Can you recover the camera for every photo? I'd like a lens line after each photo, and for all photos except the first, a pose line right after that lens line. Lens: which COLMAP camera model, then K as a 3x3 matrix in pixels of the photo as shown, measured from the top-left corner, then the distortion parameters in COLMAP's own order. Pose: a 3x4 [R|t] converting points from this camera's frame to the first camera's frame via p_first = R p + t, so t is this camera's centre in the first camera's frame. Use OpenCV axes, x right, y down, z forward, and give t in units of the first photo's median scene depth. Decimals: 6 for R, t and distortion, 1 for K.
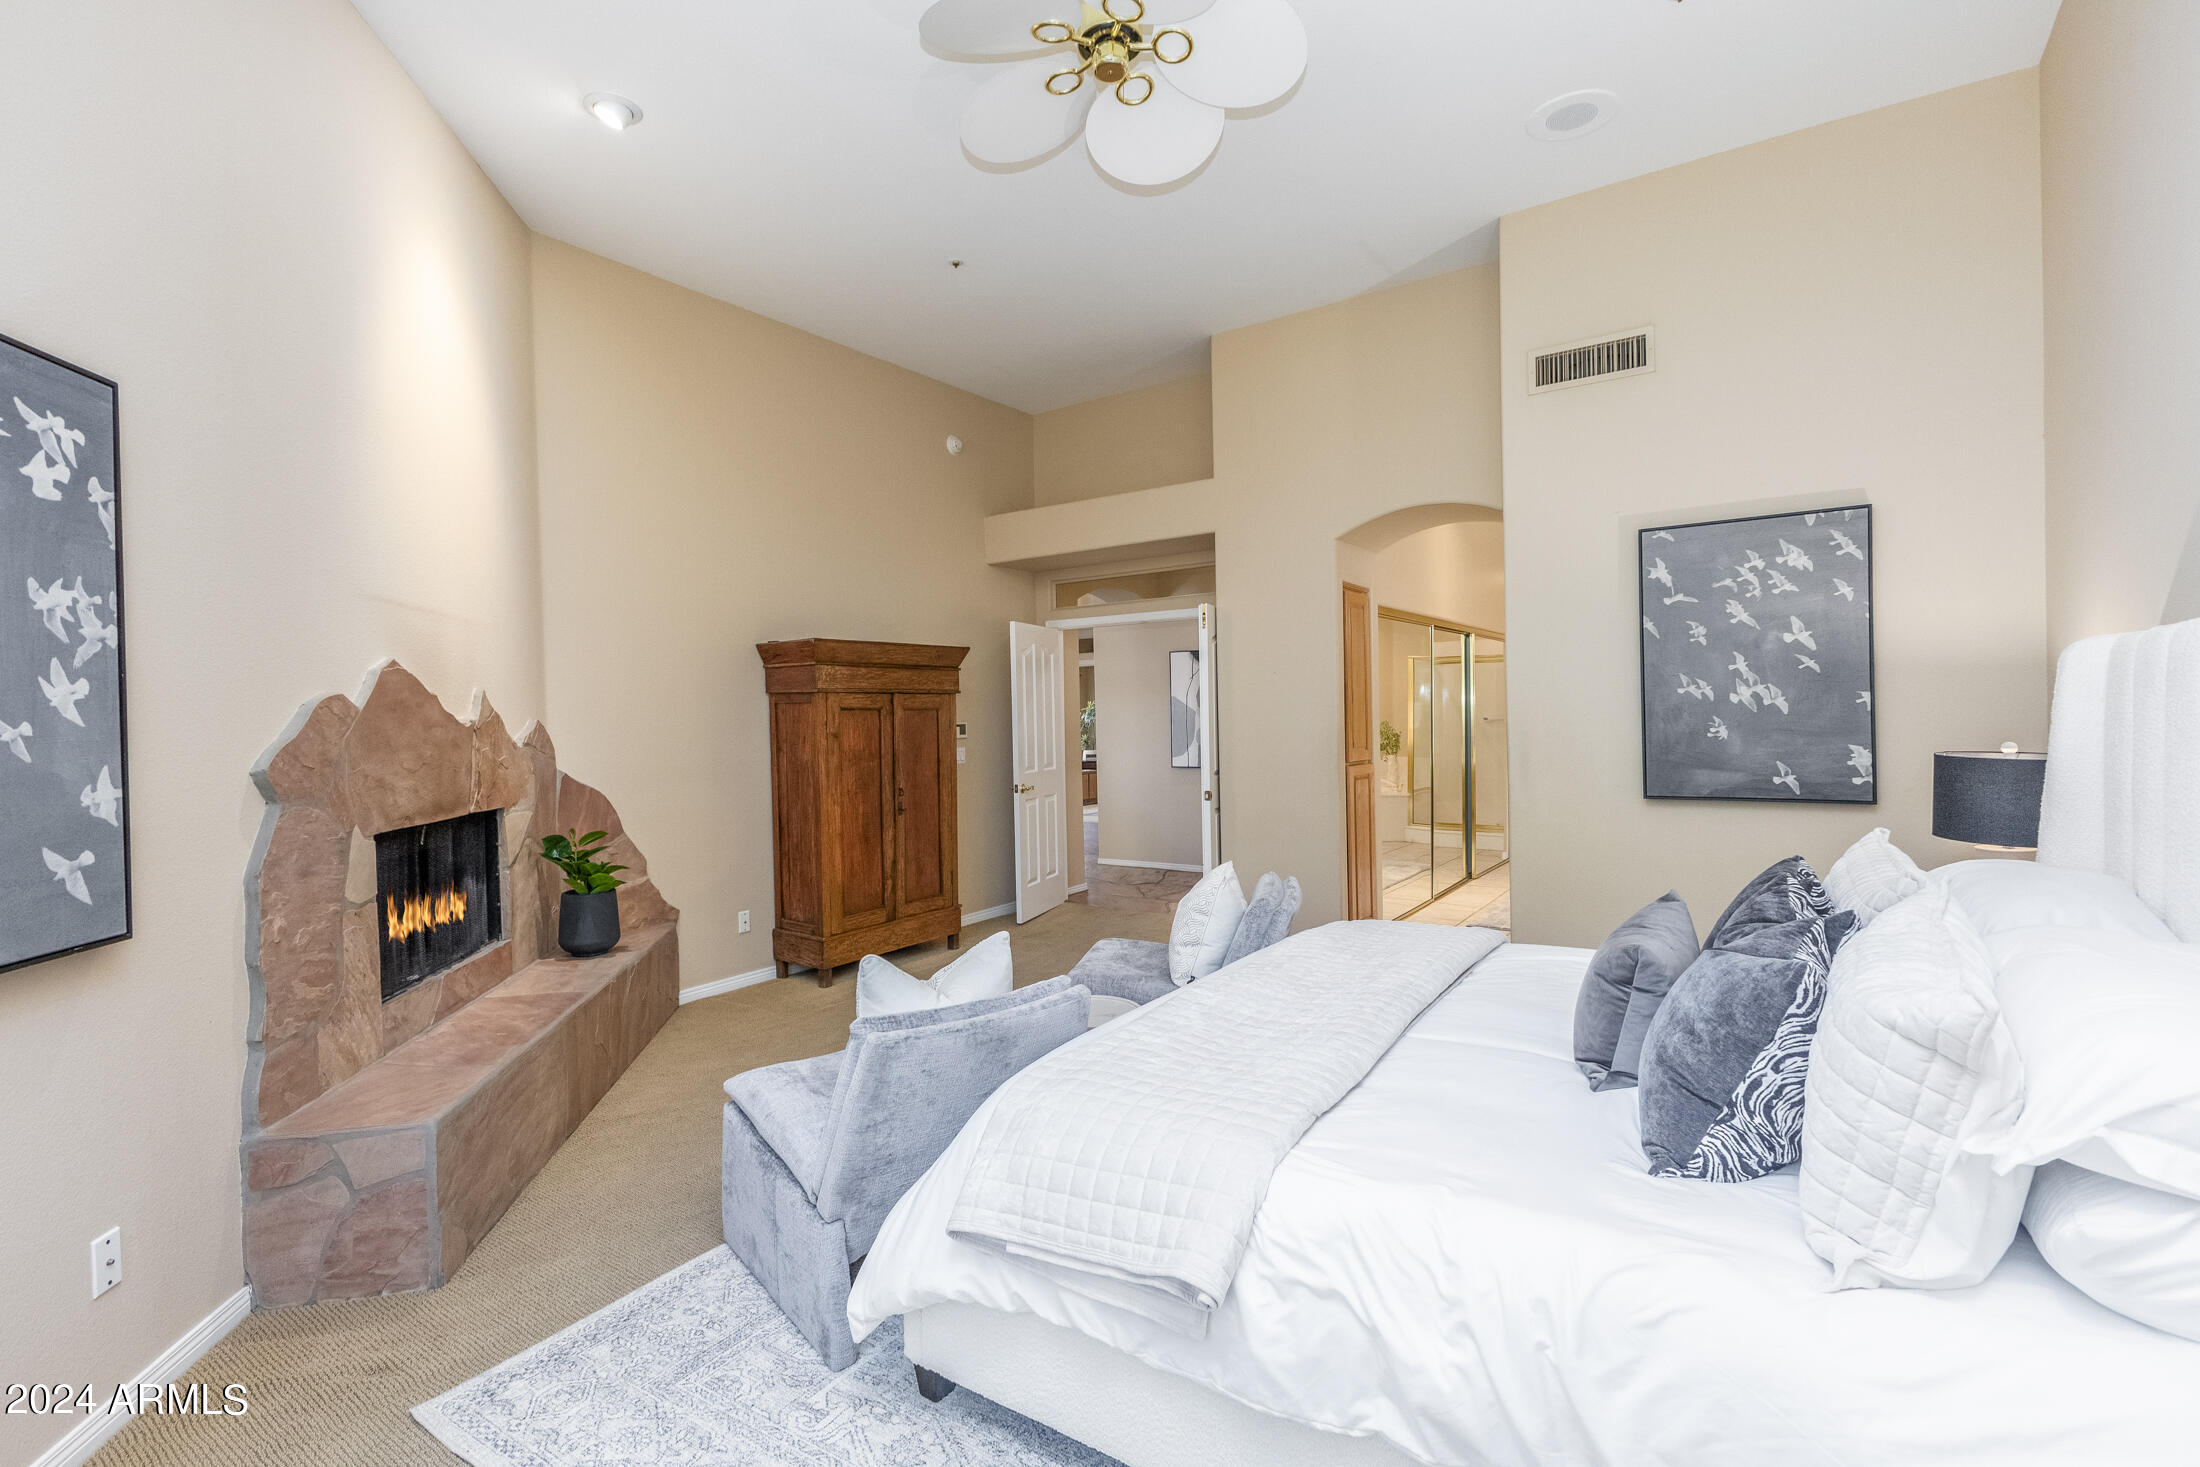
lens RADIAL K [[1007.2, 0, 1100.0], [0, 1007.2, 733.5], [0, 0, 1]] dist [0.002140, 0.000094]
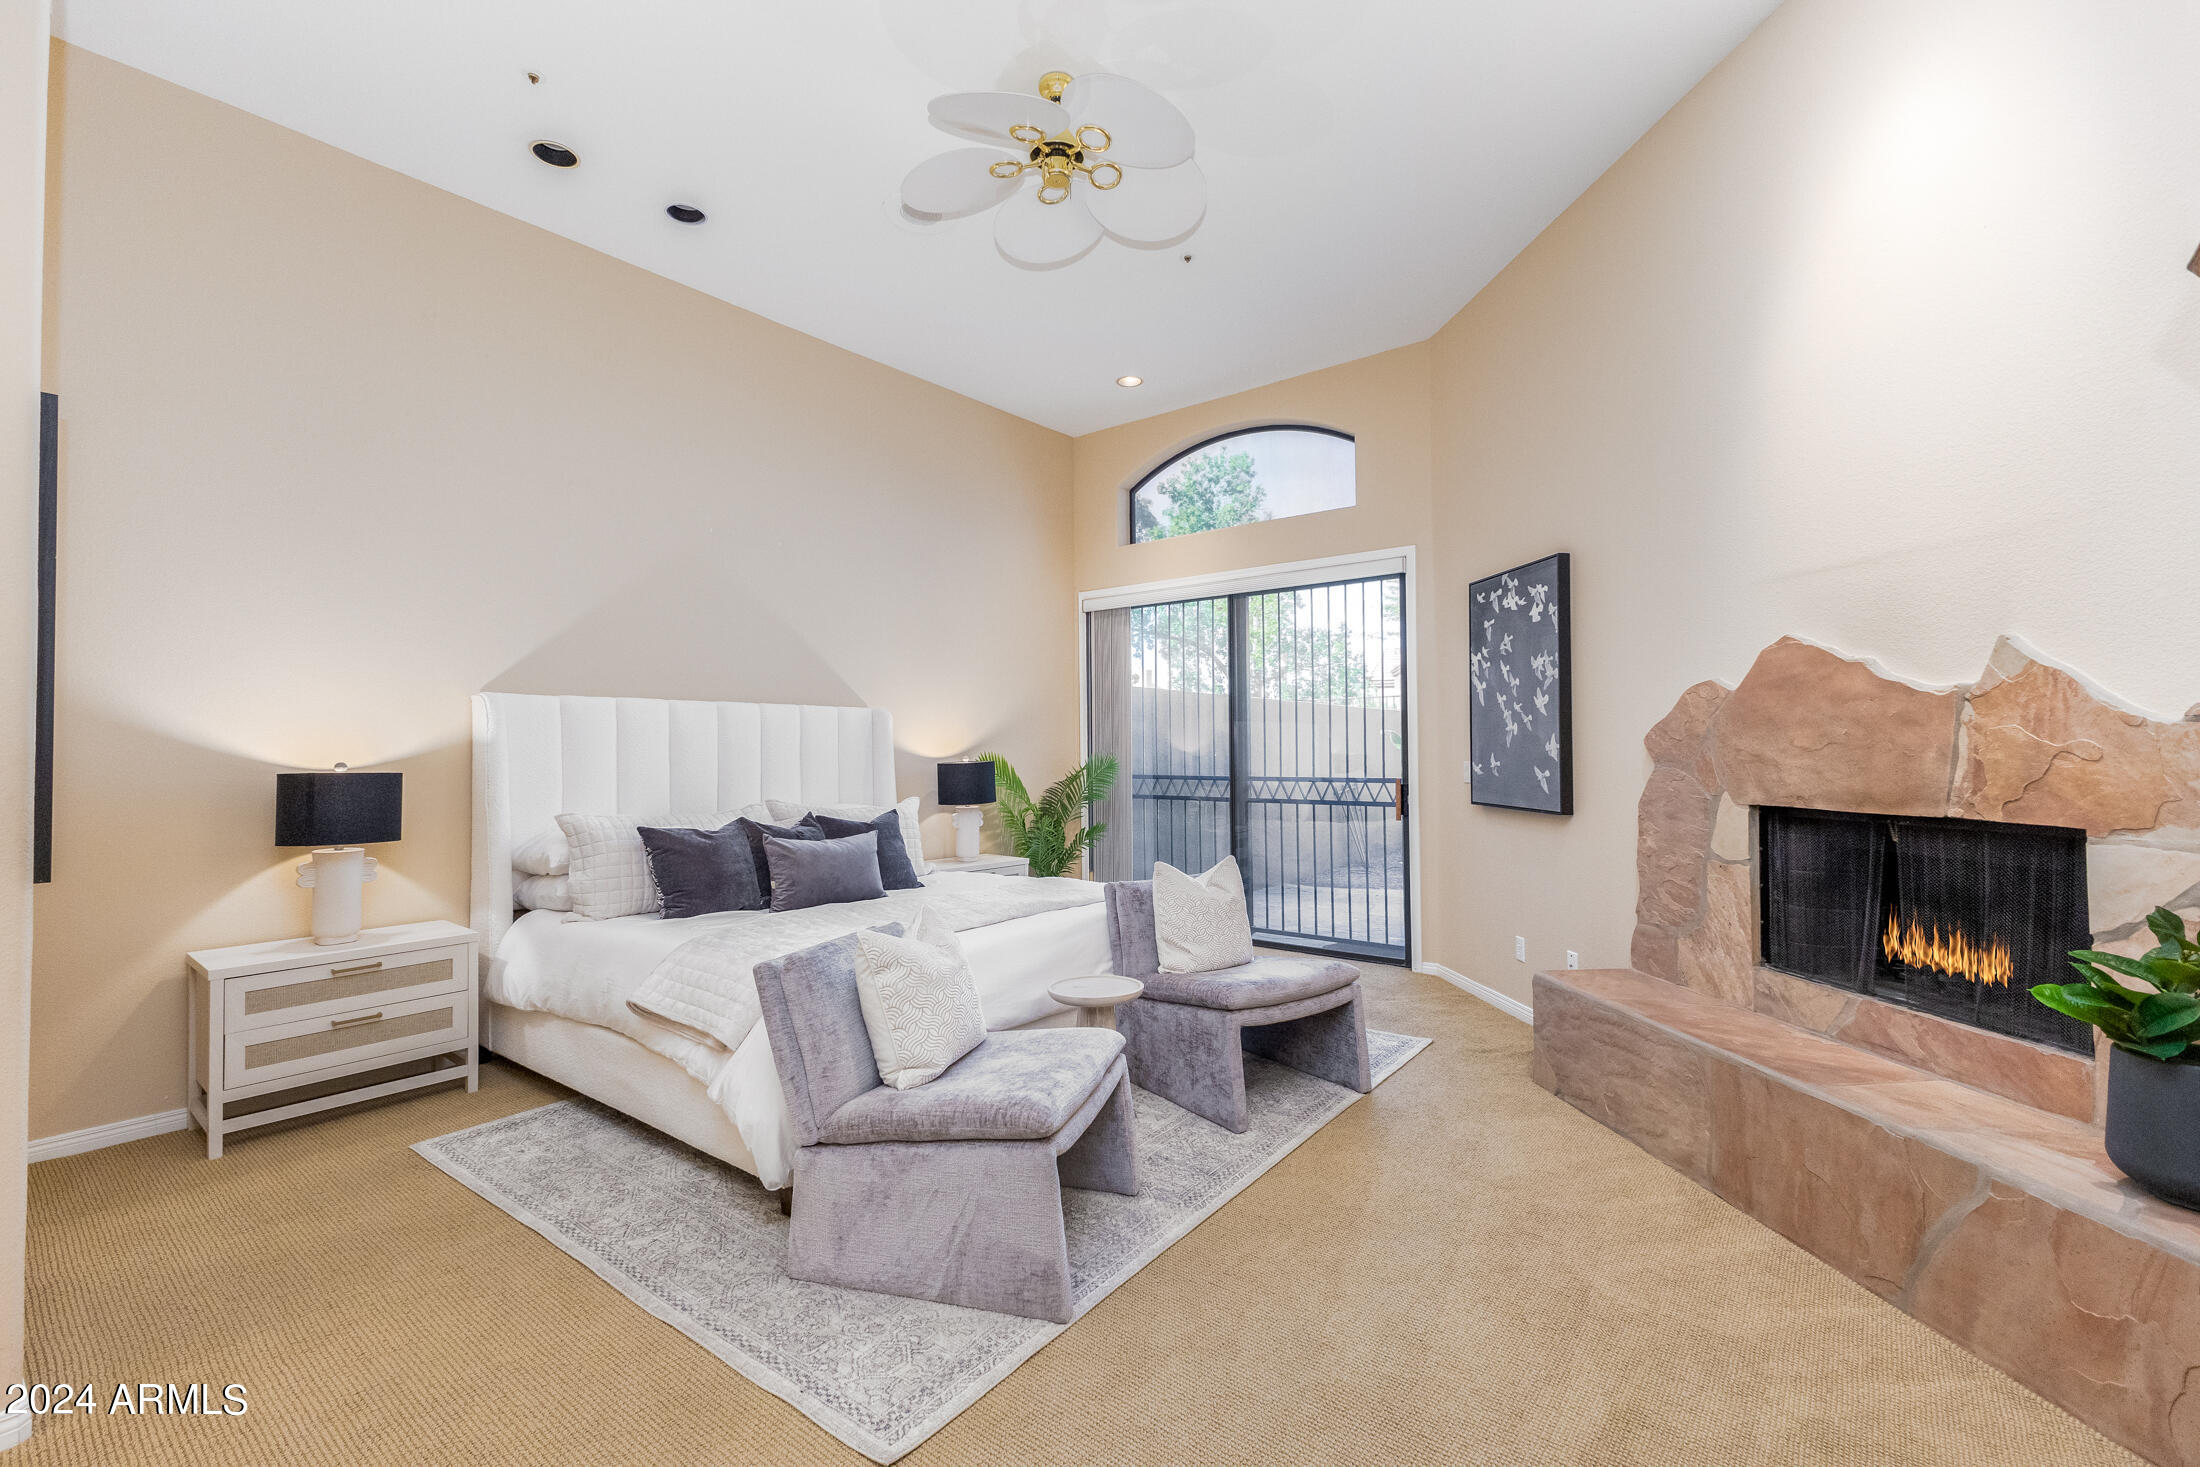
lens RADIAL K [[976.0, 0, 1101.3], [0, 976.0, 698.9], [0, 0, 1]] dist [0.007392, -0.000138]
pose [[-0.997081, 0.035842, 0.067419, -0.151846], [0.033450, 0.998782, -0.036283, 0.001773], [-0.068637, -0.033922, -0.997065, 3.241080]]
